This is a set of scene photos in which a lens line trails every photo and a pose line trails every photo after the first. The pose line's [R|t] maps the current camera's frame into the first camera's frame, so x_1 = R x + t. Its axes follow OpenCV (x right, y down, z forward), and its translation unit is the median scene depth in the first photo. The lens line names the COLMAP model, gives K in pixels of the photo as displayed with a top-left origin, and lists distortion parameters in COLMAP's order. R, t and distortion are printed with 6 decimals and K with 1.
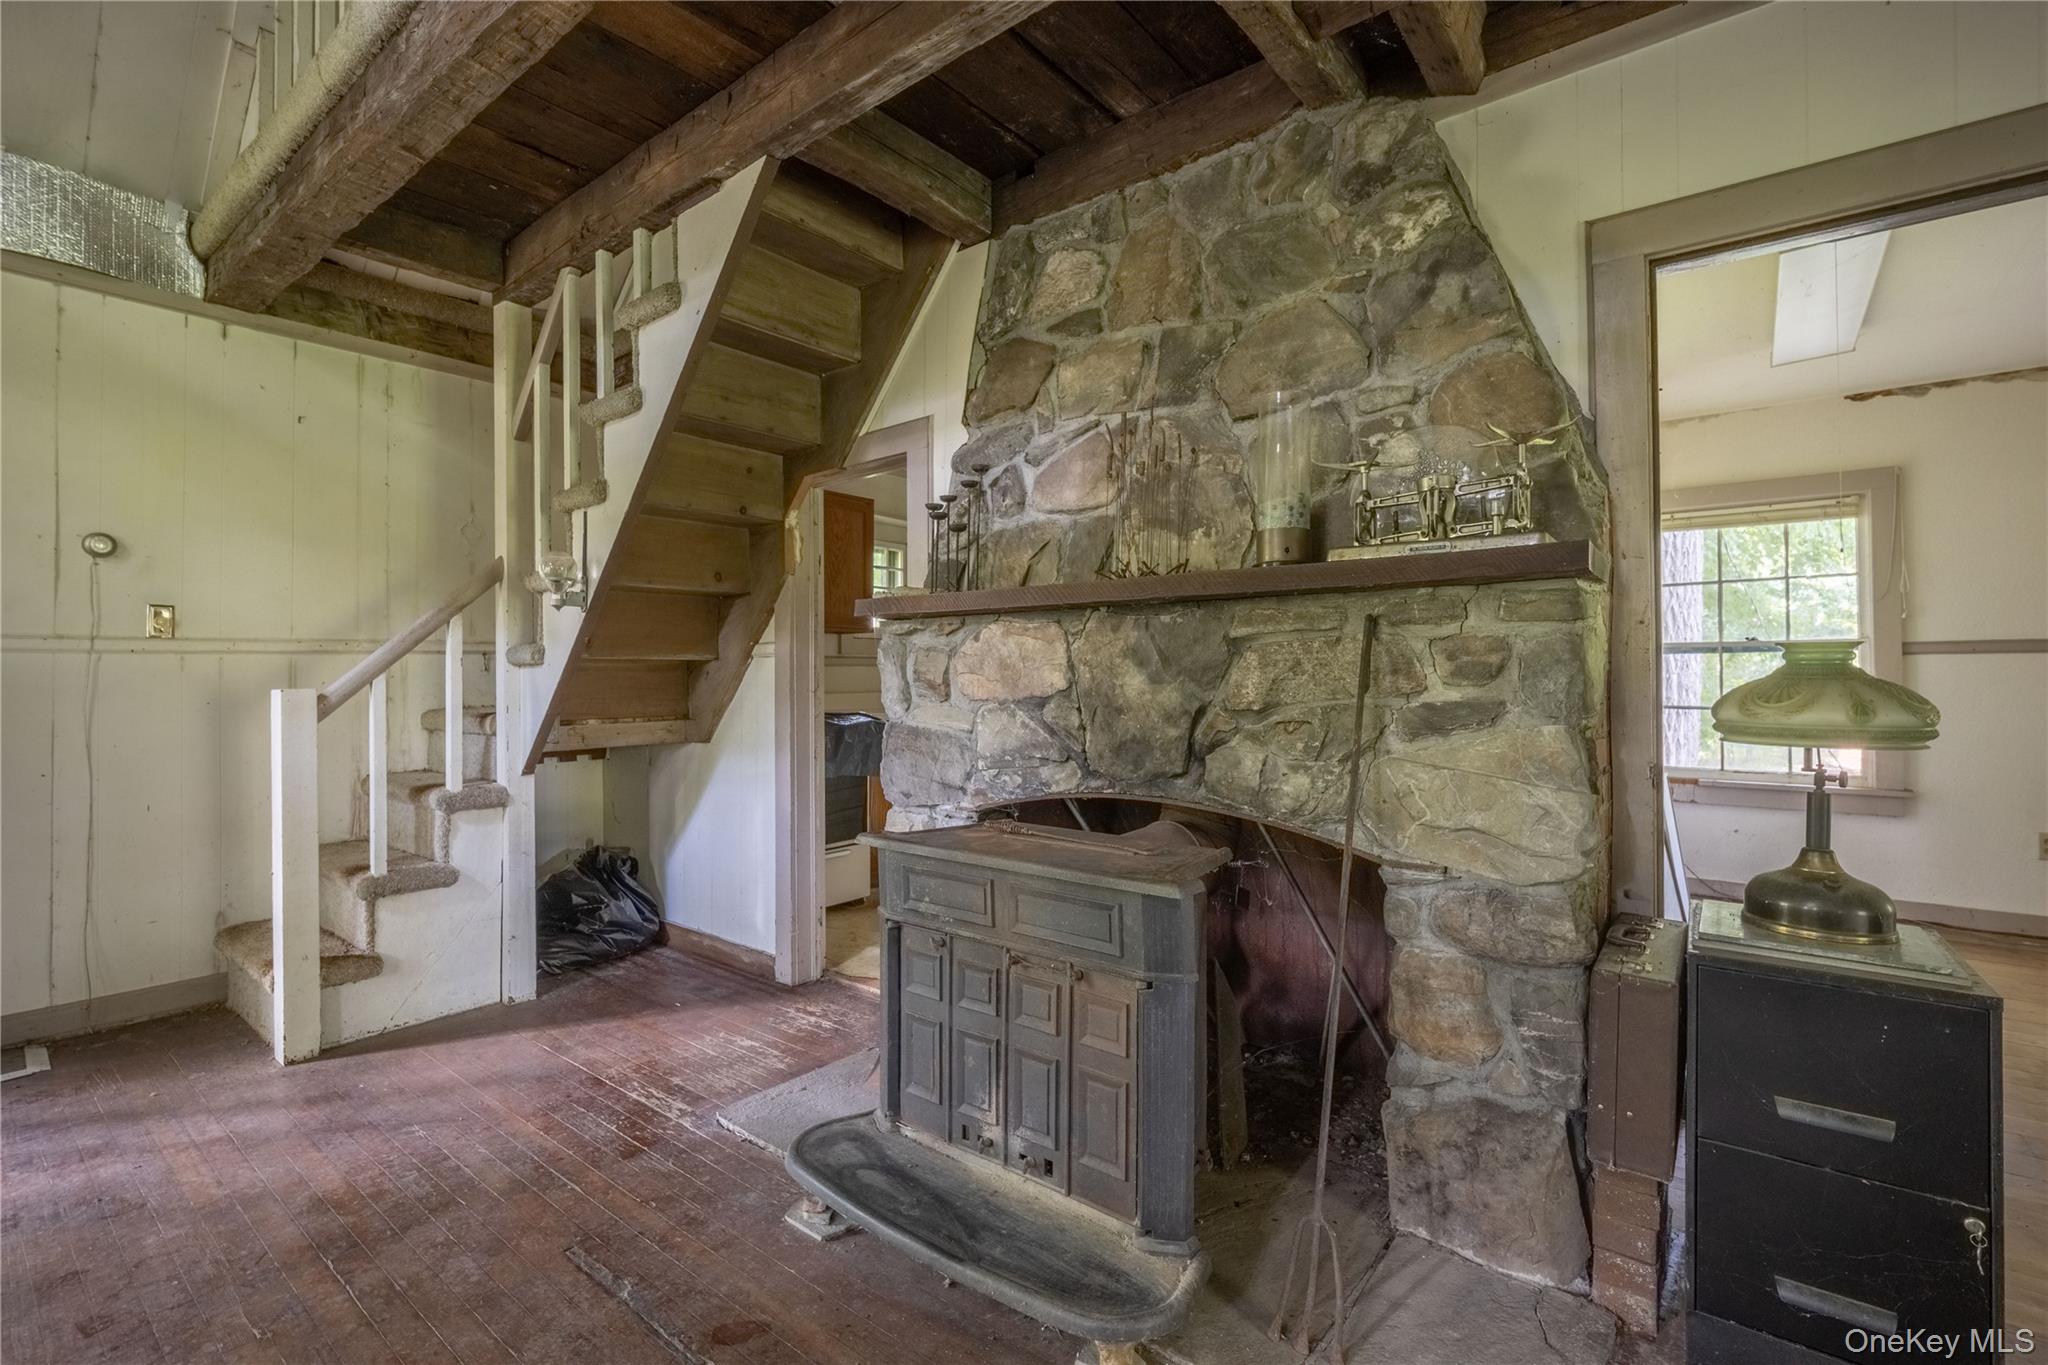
lens RADIAL K [[918.2, 0, 1022.8], [0, 918.2, 667.8], [0, 0, 1]] dist [-0.012277, 0.000991]
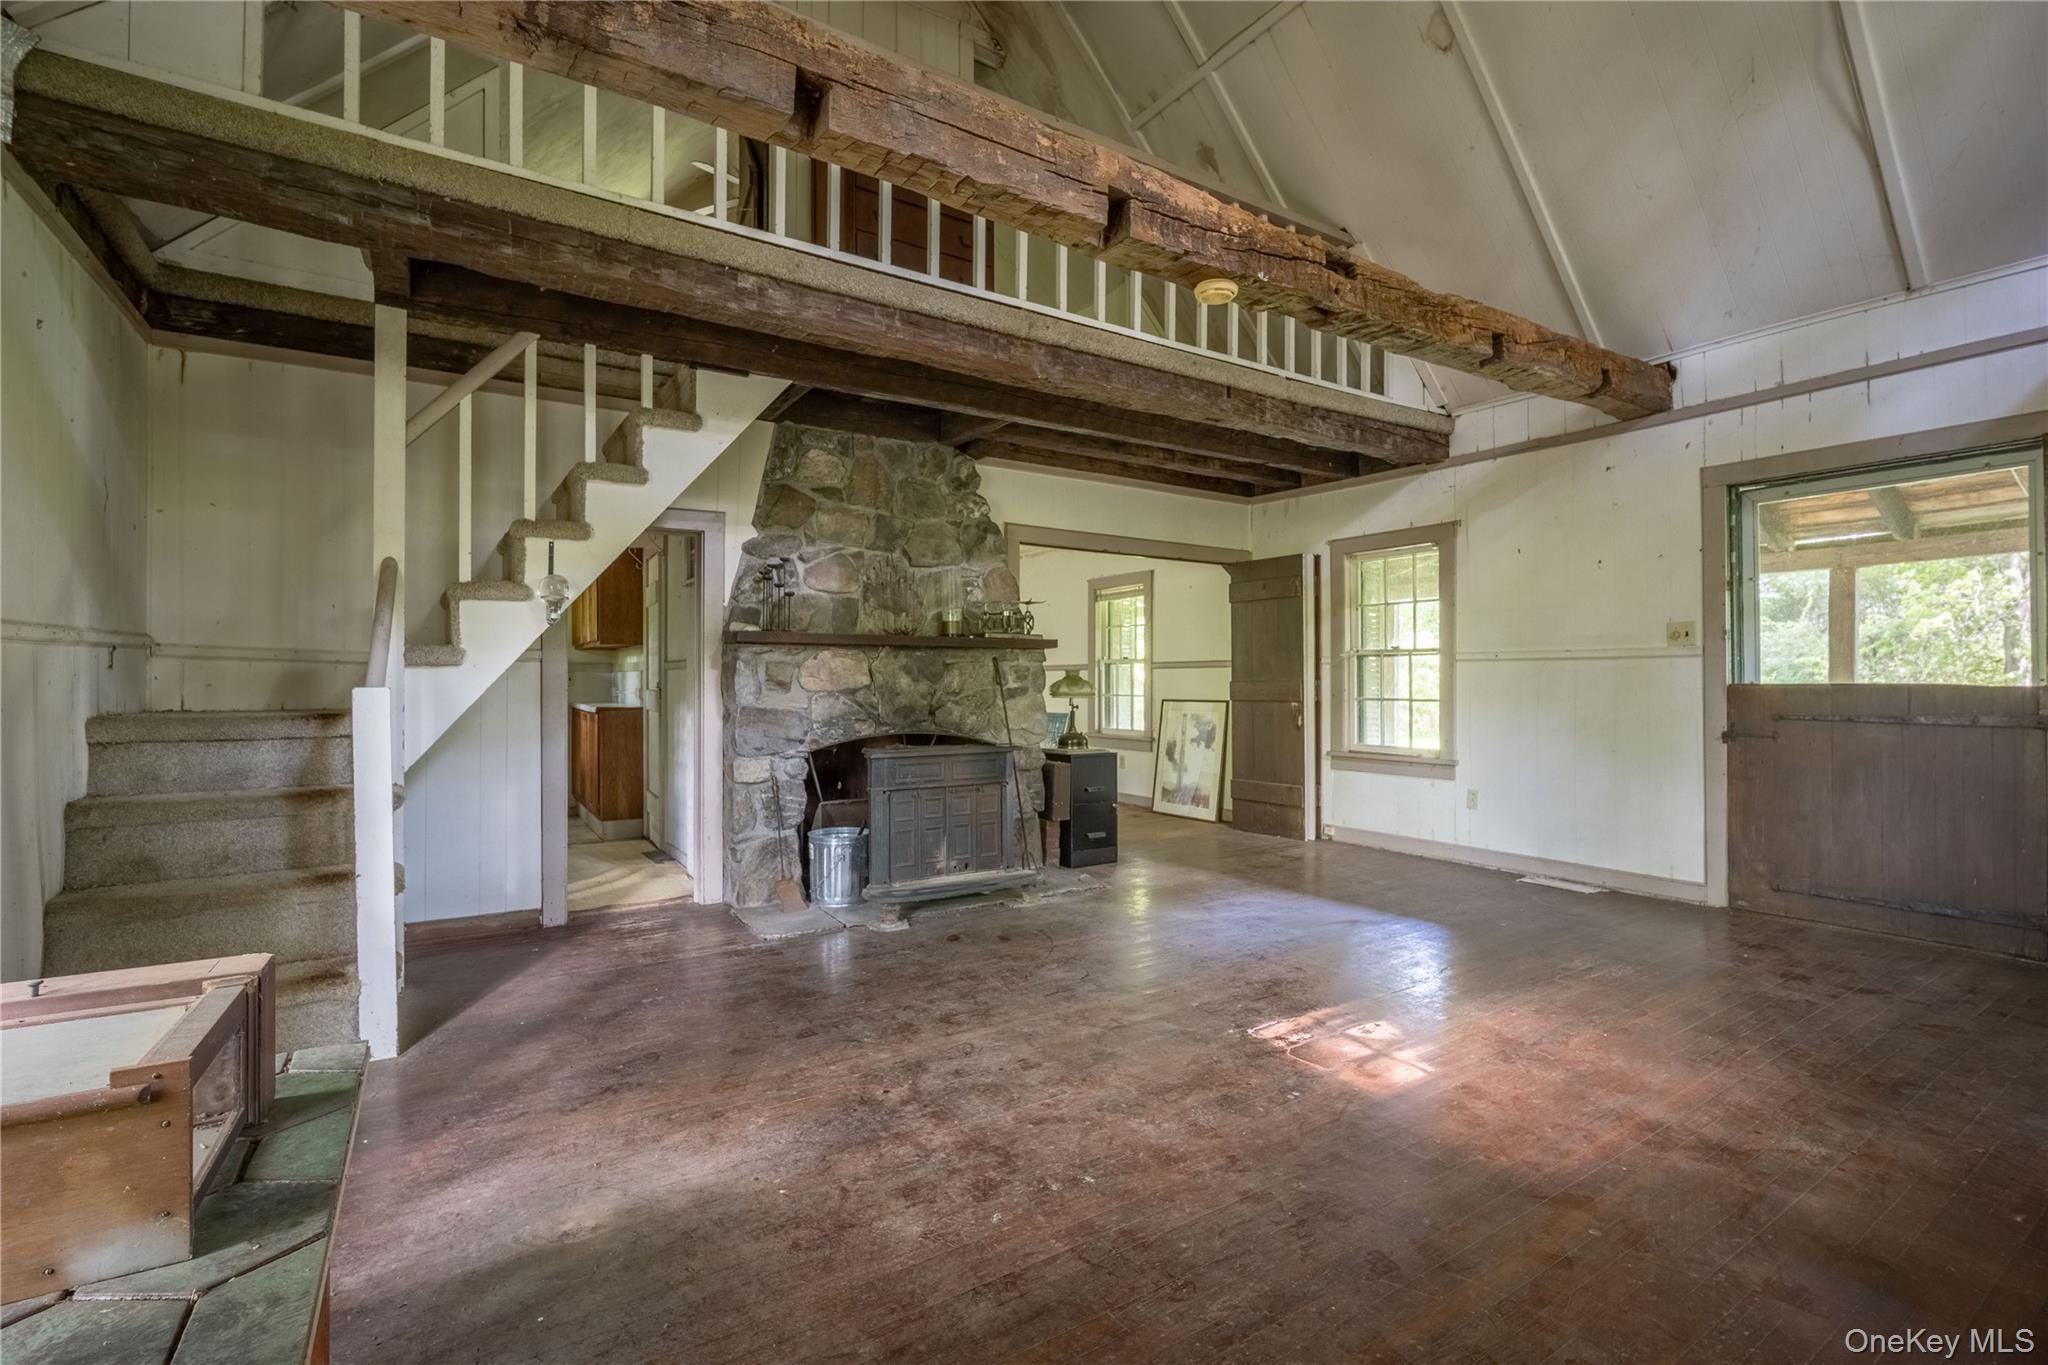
lens RADIAL K [[918.2, 0, 1058.7], [0, 918.2, 676.0], [0, 0, 1]] dist [-0.012277, 0.000991]
pose [[0.286000, 0.008042, 0.958196, -1.740339], [-0.009226, 0.999942, -0.005639, 0.011039], [-0.958185, -0.007228, 0.286058, -0.000017]]
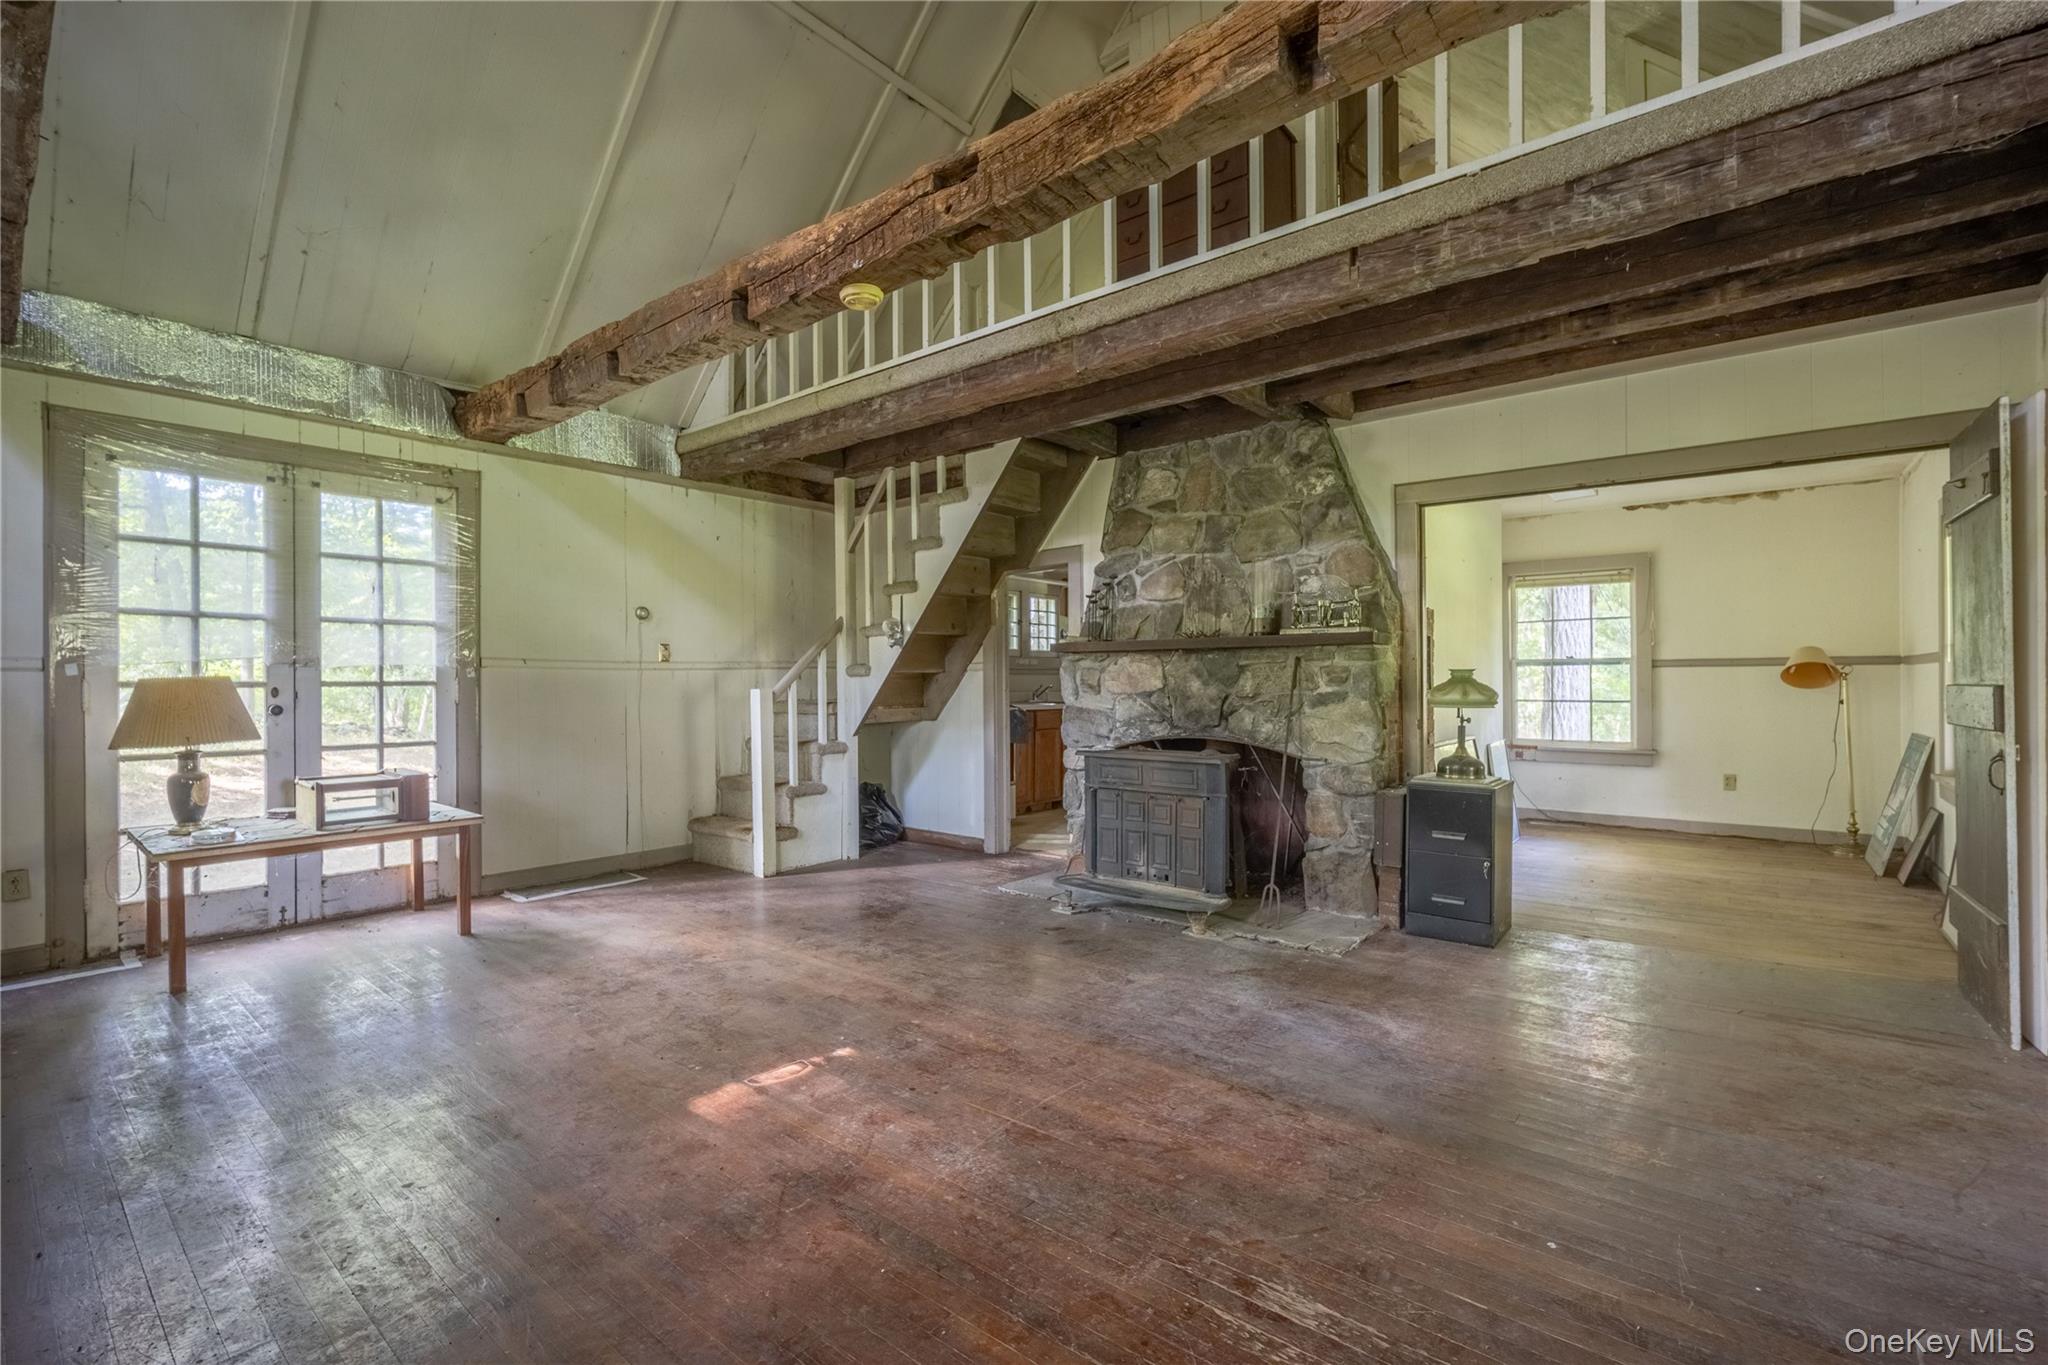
lens RADIAL K [[918.2, 0, 1021.2], [0, 918.2, 681.4], [0, 0, 1]] dist [-0.012277, 0.000991]
pose [[0.999872, -0.001735, -0.015877, -0.237538], [0.001908, 0.999939, 0.010900, -0.015458], [0.015857, -0.010929, 0.999815, -1.095106]]
